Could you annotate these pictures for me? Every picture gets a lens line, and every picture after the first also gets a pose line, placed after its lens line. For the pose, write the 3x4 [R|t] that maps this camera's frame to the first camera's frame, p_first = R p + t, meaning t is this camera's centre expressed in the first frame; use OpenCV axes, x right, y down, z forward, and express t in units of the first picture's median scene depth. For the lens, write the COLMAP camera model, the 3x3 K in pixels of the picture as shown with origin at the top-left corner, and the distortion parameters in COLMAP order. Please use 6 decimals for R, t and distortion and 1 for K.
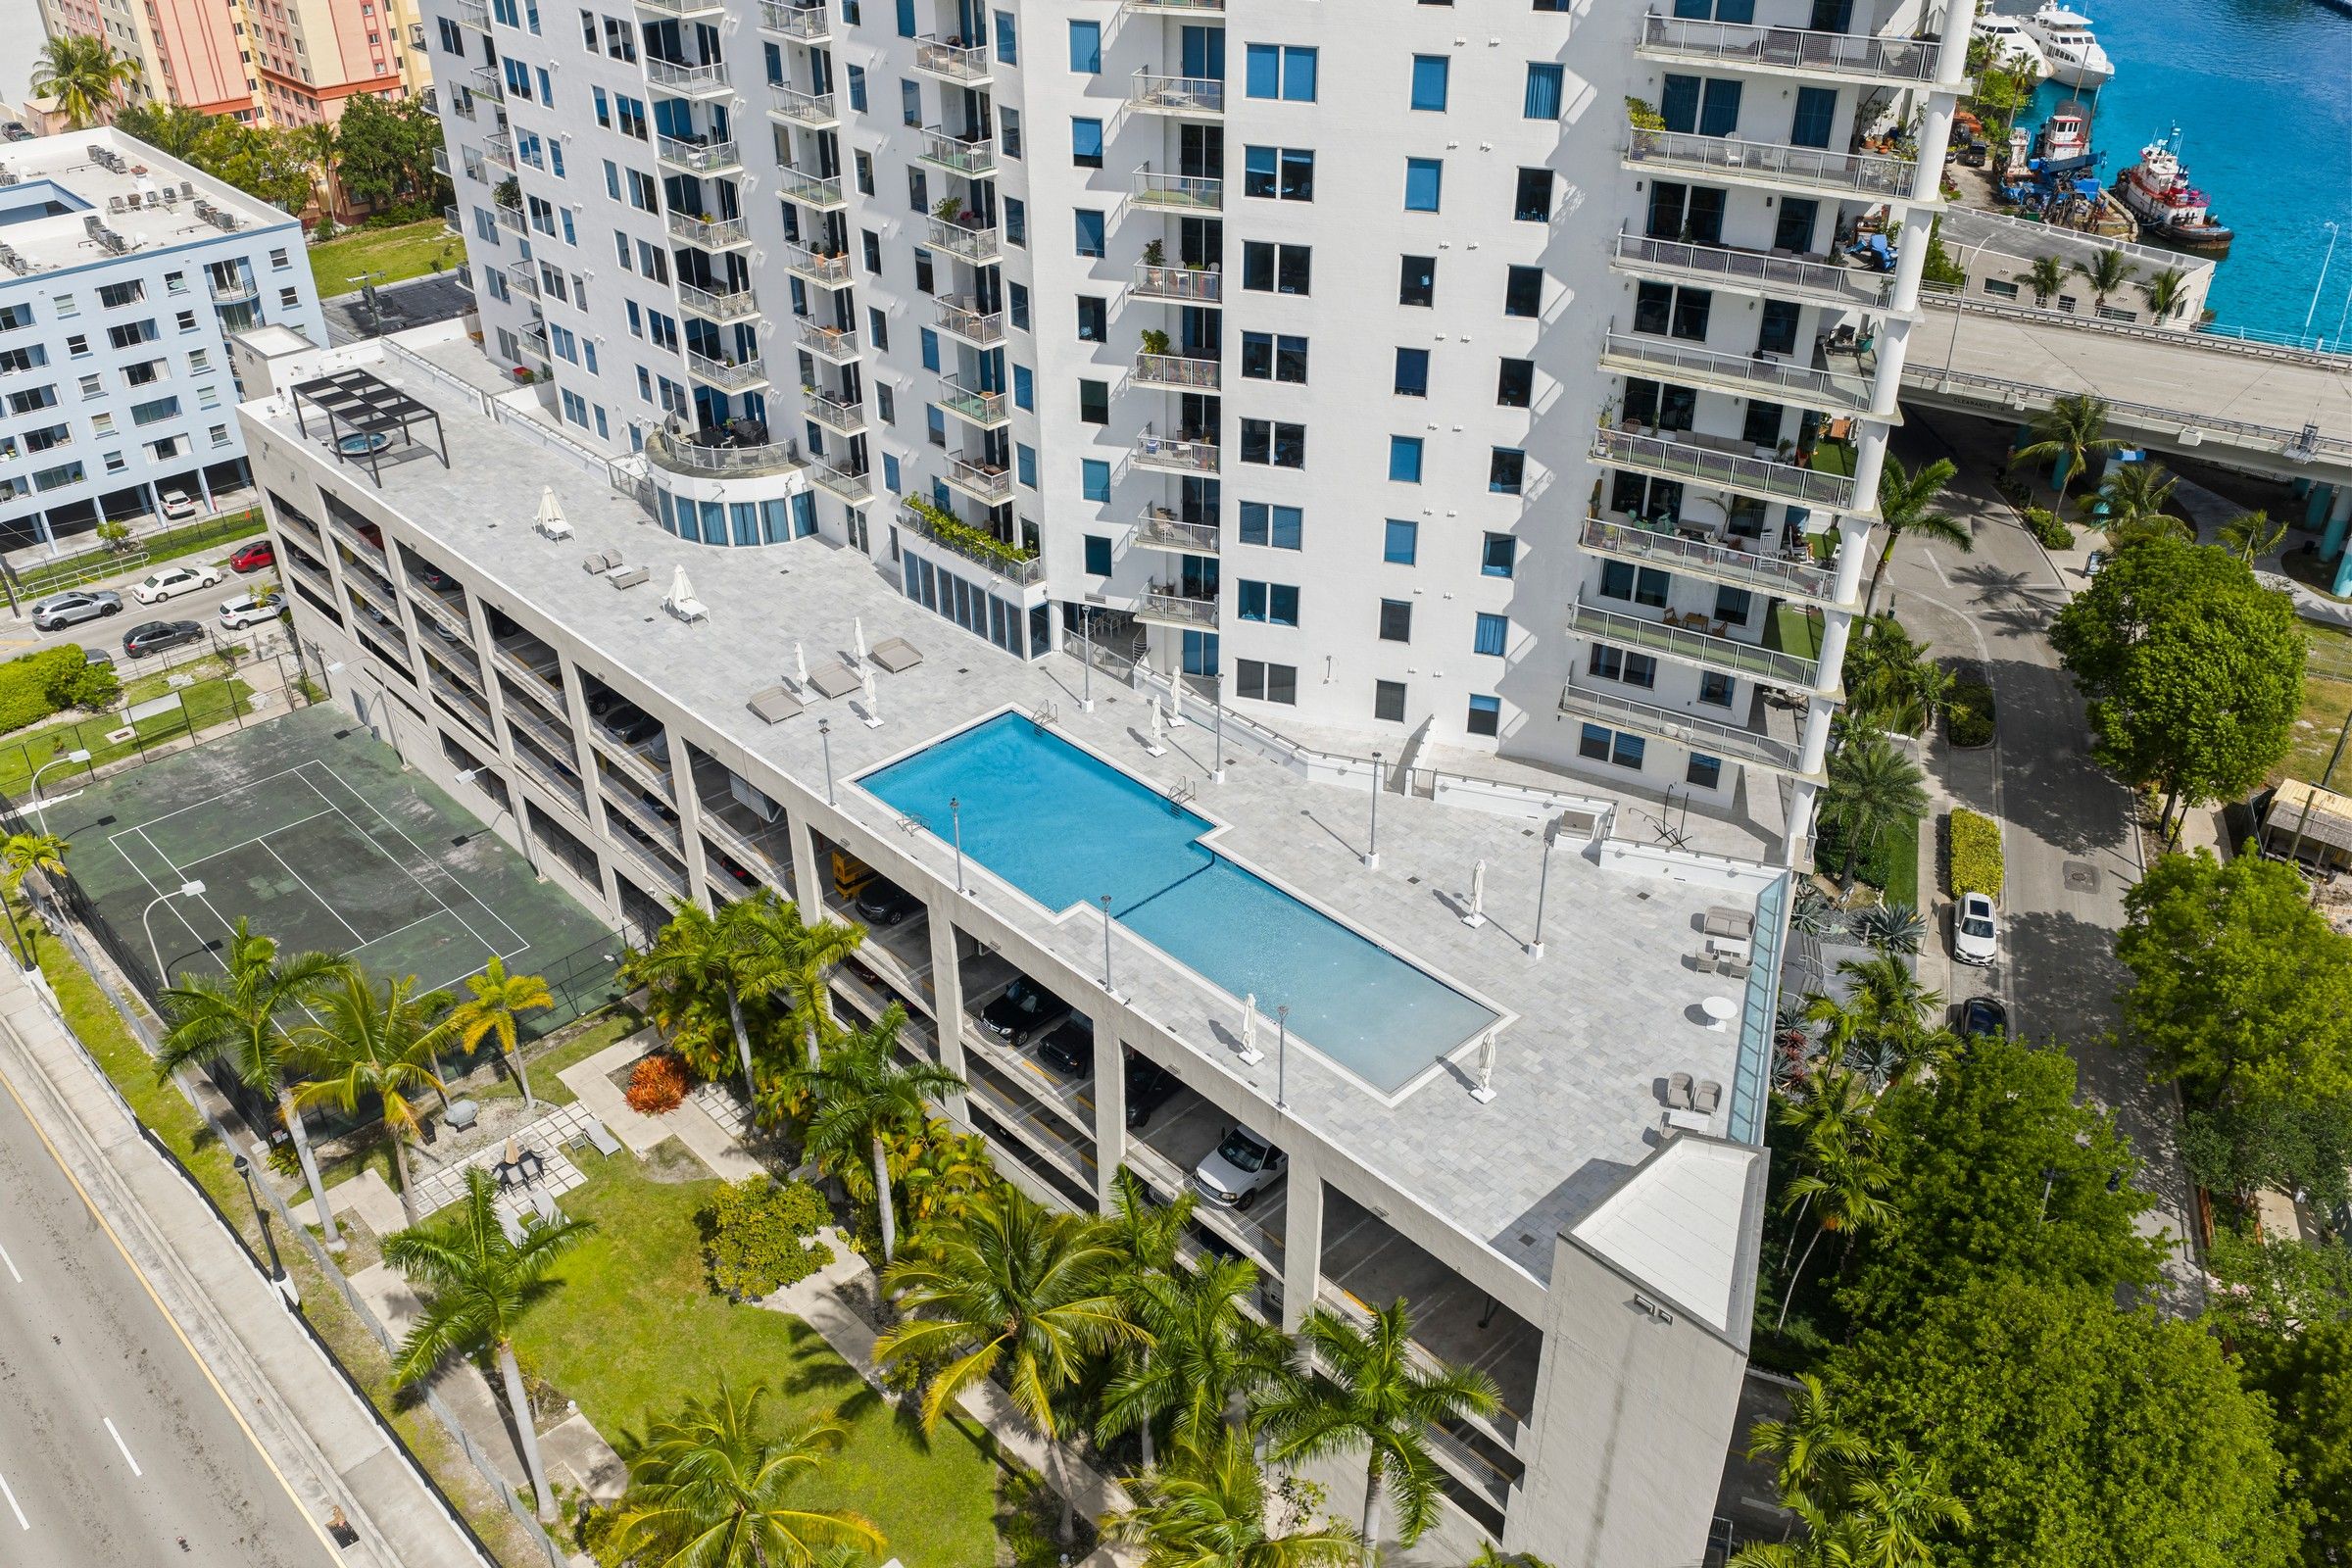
lens RADIAL K [[1948.3, 0, 1184.7], [0, 1948.3, 781.6], [0, 0, 1]] dist [0.026880, -0.041600]
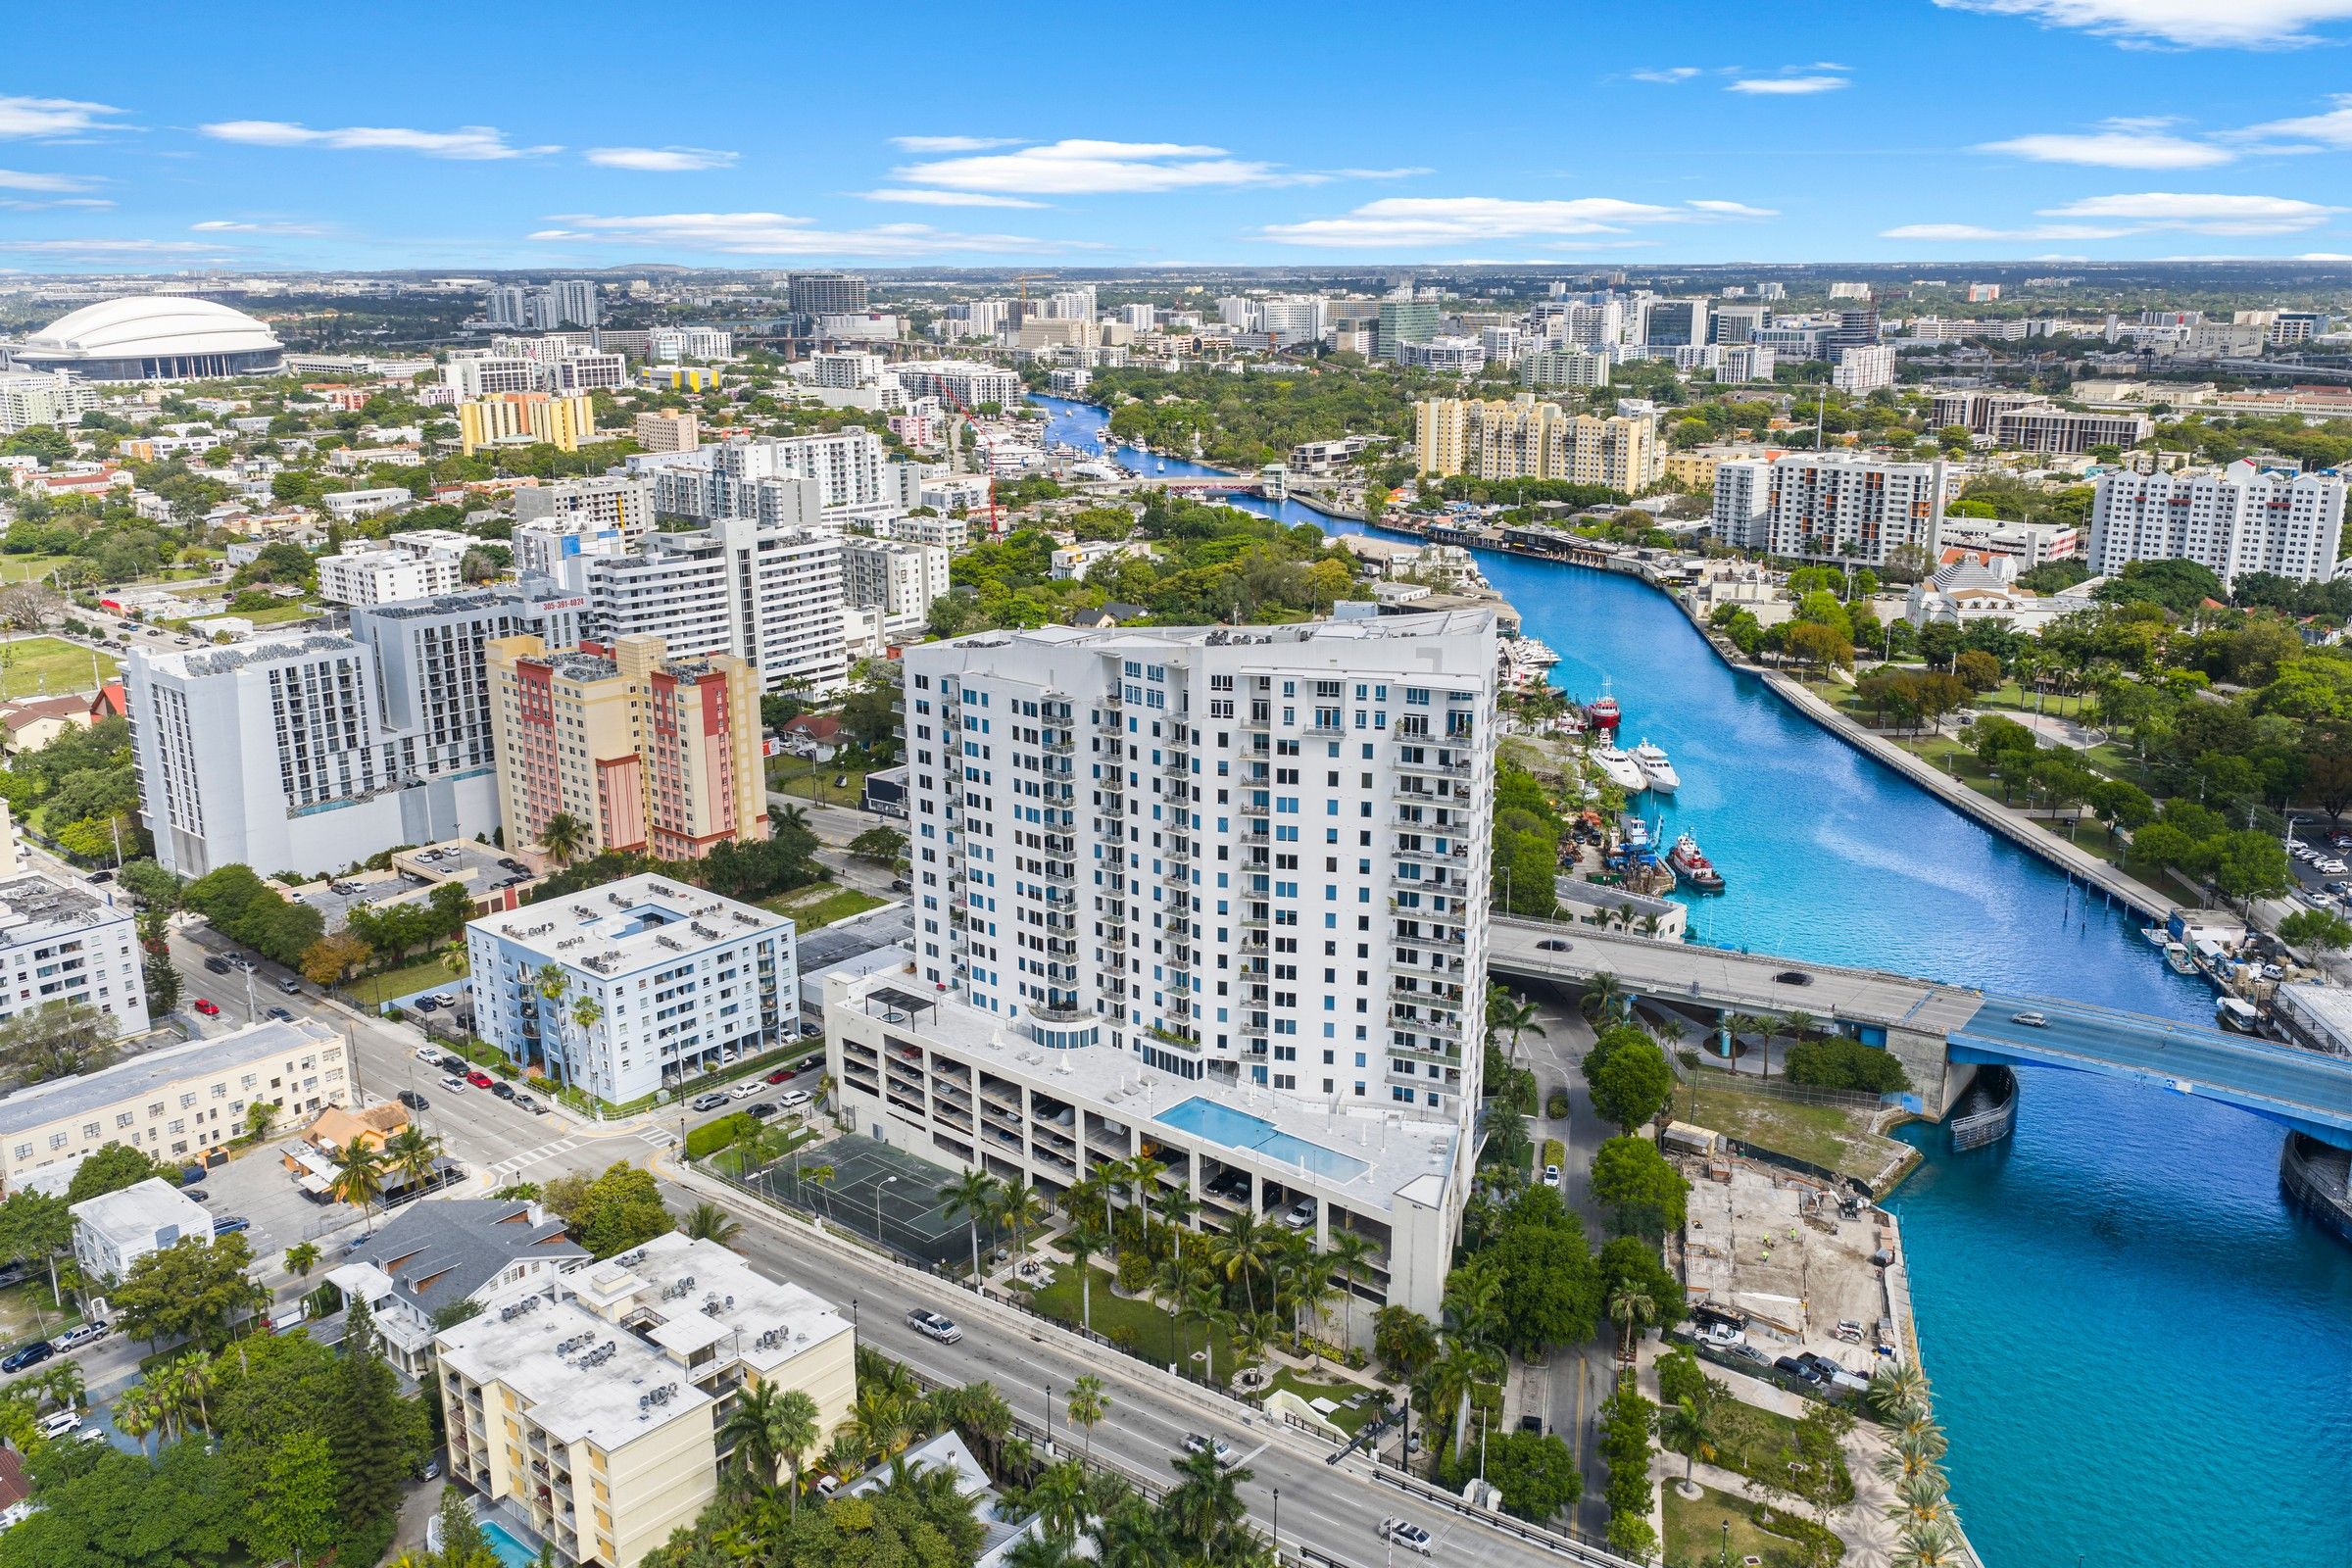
lens RADIAL K [[1991.4, 0, 1176.0], [0, 1991.4, 784.0], [0, 0, 1]] dist [0.018557, -0.006963]
pose [[0.996082, -0.027147, 0.084160, -0.341117], [0.050445, 0.956108, -0.288640, 0.356526], [-0.072630, 0.291755, 0.953732, -1.859924]]
